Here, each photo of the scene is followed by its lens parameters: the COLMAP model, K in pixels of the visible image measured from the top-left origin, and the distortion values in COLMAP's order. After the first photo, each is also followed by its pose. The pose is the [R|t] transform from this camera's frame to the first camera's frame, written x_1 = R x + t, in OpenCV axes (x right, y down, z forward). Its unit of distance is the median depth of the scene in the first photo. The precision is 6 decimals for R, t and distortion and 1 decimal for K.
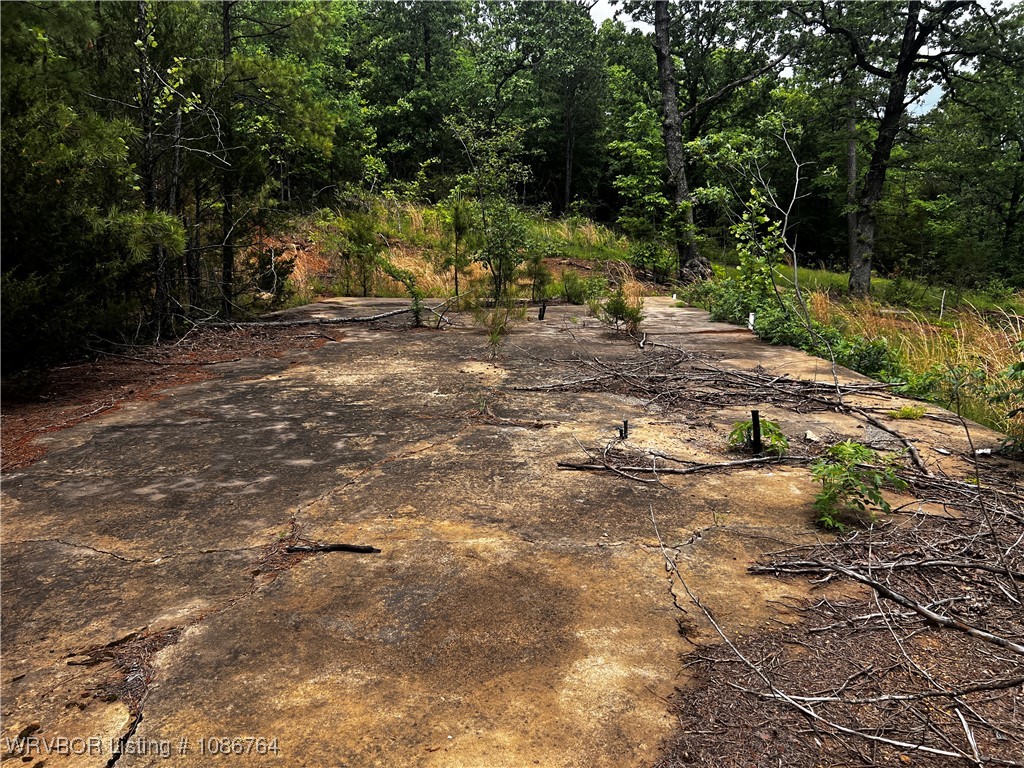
lens RADIAL K [[796.8, 0, 511.7], [0, 796.8, 376.7], [0, 0, 1]] dist [0.010327, -0.012712]
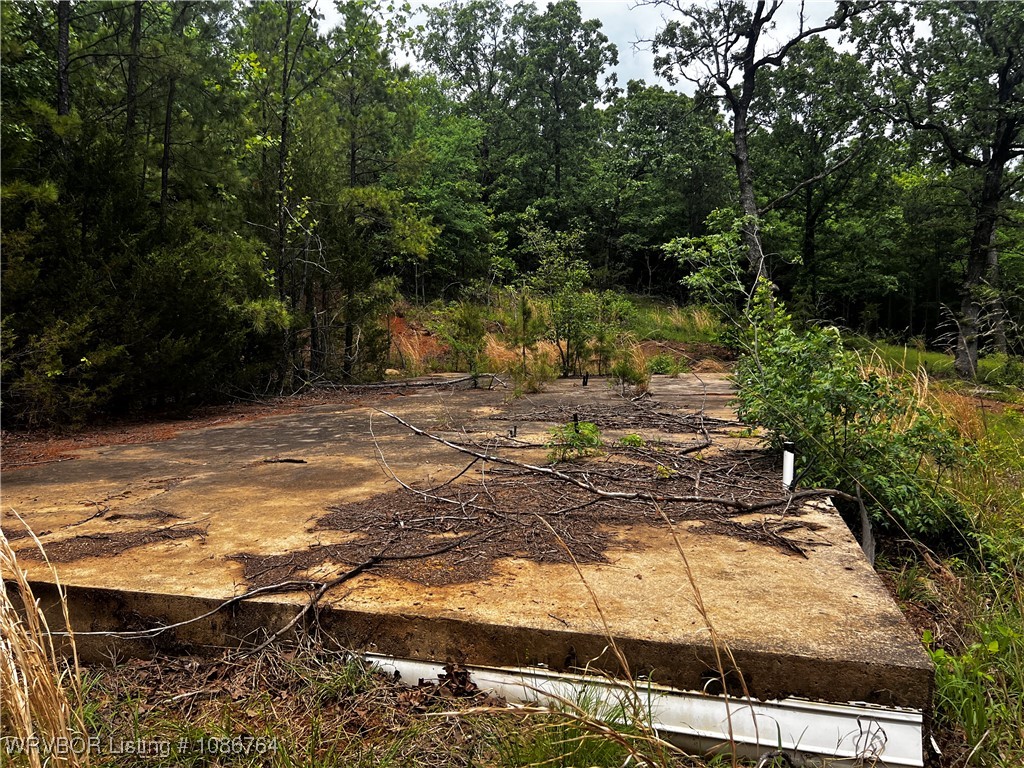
lens RADIAL K [[778.4, 0, 492.3], [0, 778.4, 378.8], [0, 0, 1]] dist [0.054663, -0.056307]
pose [[0.972911, 0.009017, -0.231004, 0.106480], [-0.033889, 0.994007, -0.103928, 0.028058], [0.228683, 0.108941, 0.967386, -0.111224]]
